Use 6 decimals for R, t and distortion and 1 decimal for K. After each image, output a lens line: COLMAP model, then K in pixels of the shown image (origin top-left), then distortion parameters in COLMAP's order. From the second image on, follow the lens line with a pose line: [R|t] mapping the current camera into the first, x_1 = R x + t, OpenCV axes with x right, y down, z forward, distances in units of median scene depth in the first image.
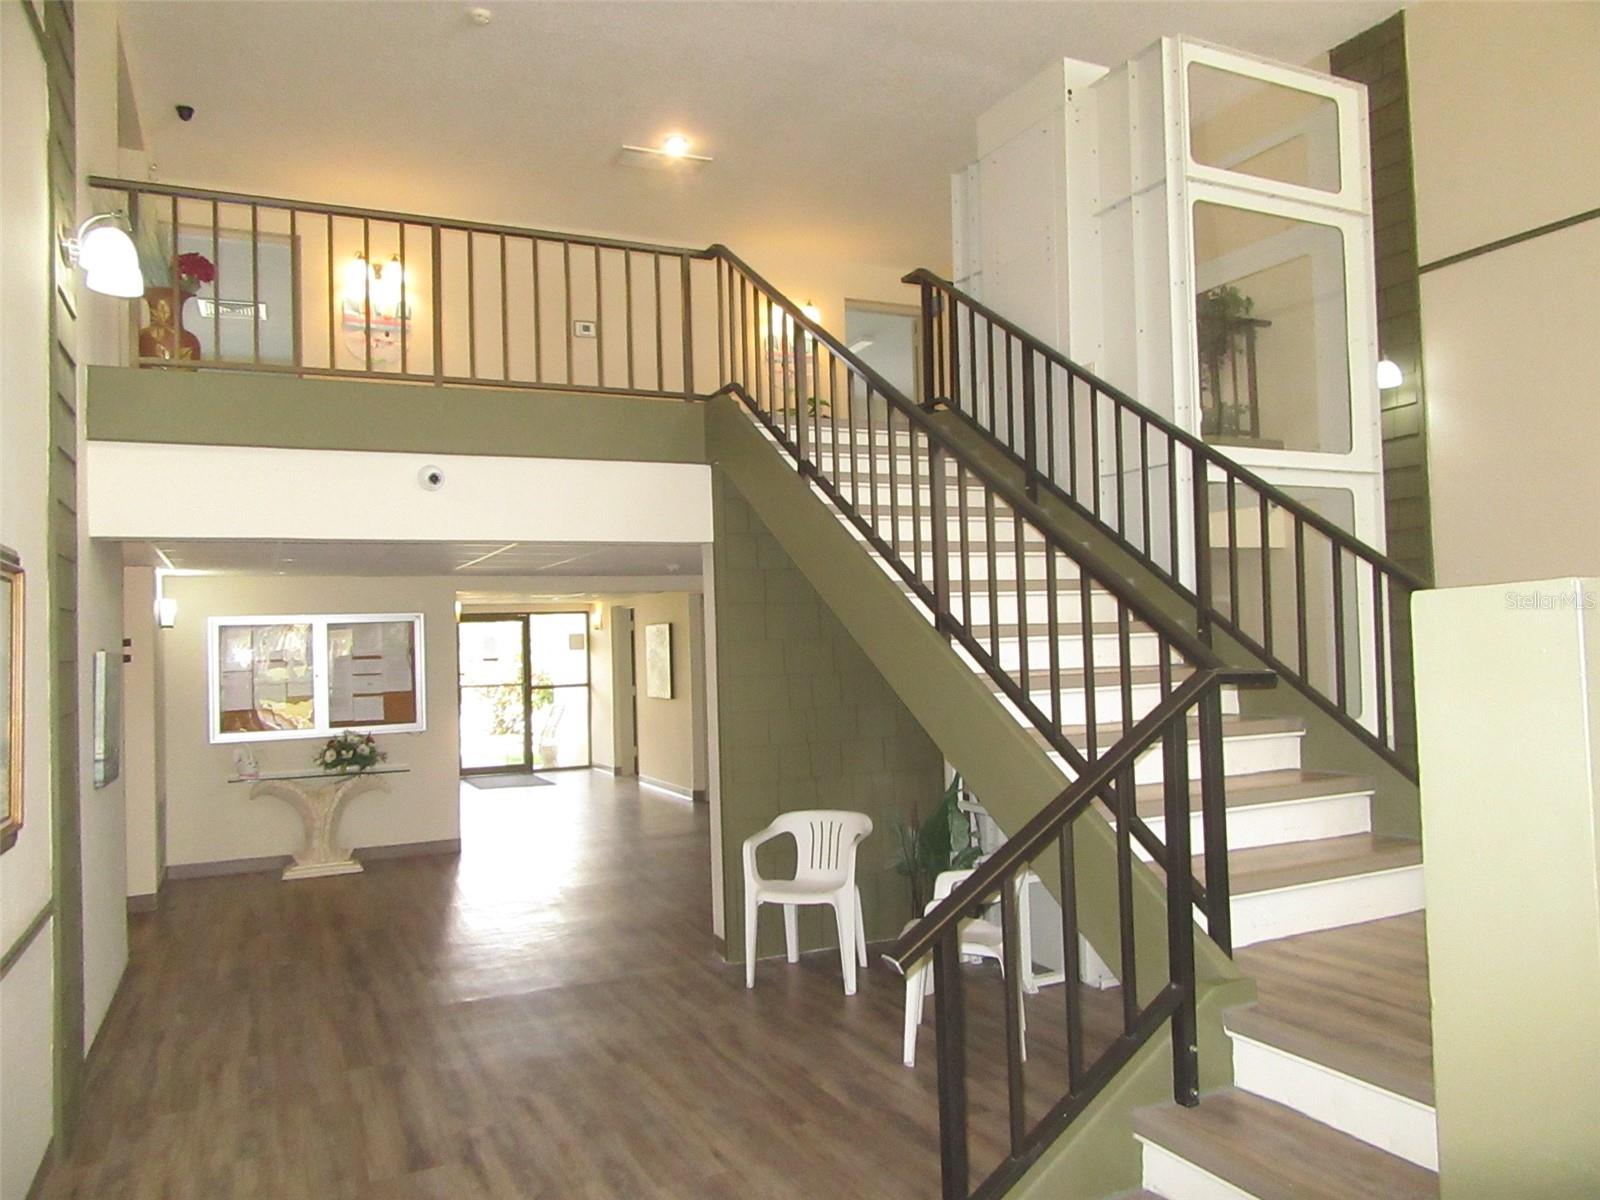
lens RADIAL K [[1147.0, 0, 800.0], [0, 1147.0, 600.0], [0, 0, 1]] dist [-0.028977, 0.007988]
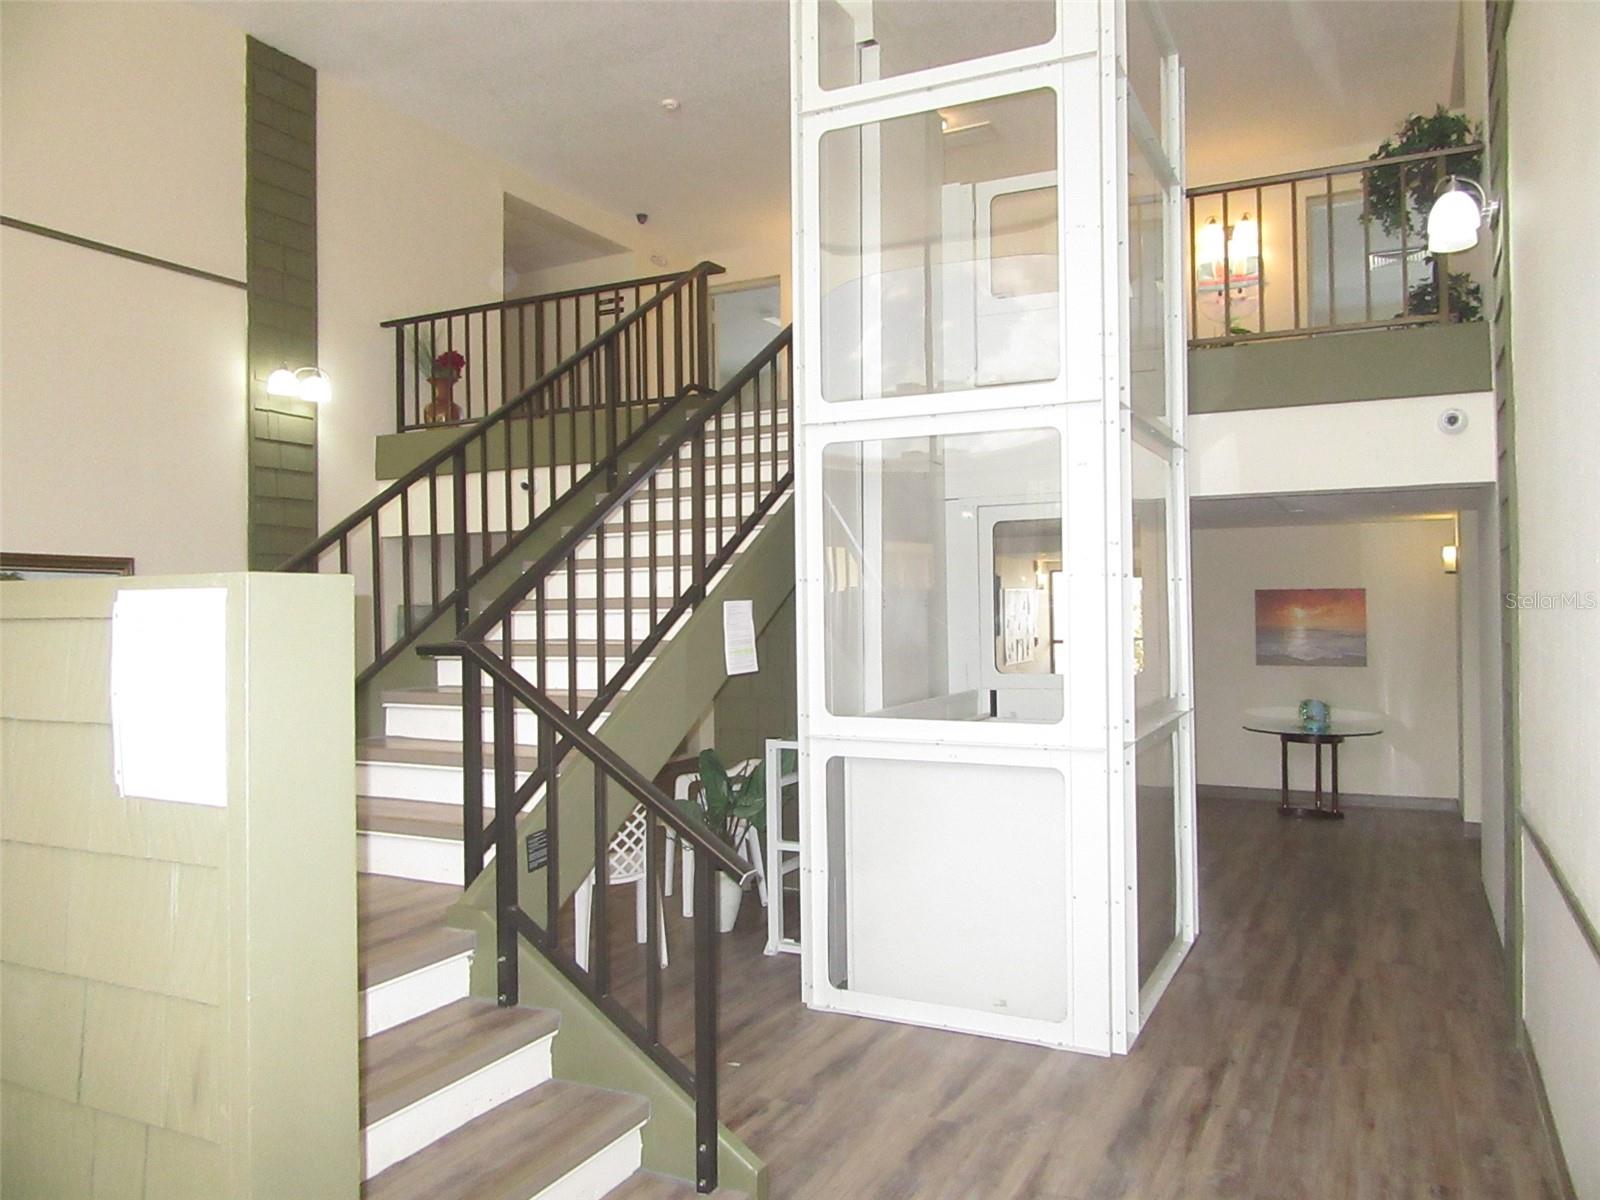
lens RADIAL K [[1147.0, 0, 800.0], [0, 1147.0, 600.0], [0, 0, 1]] dist [-0.028977, 0.007988]
pose [[0.617005, 0.016633, -0.786784, 1.113757], [0.015326, 0.999333, 0.033145, -0.010660], [0.786810, -0.032509, 0.616338, 0.435268]]
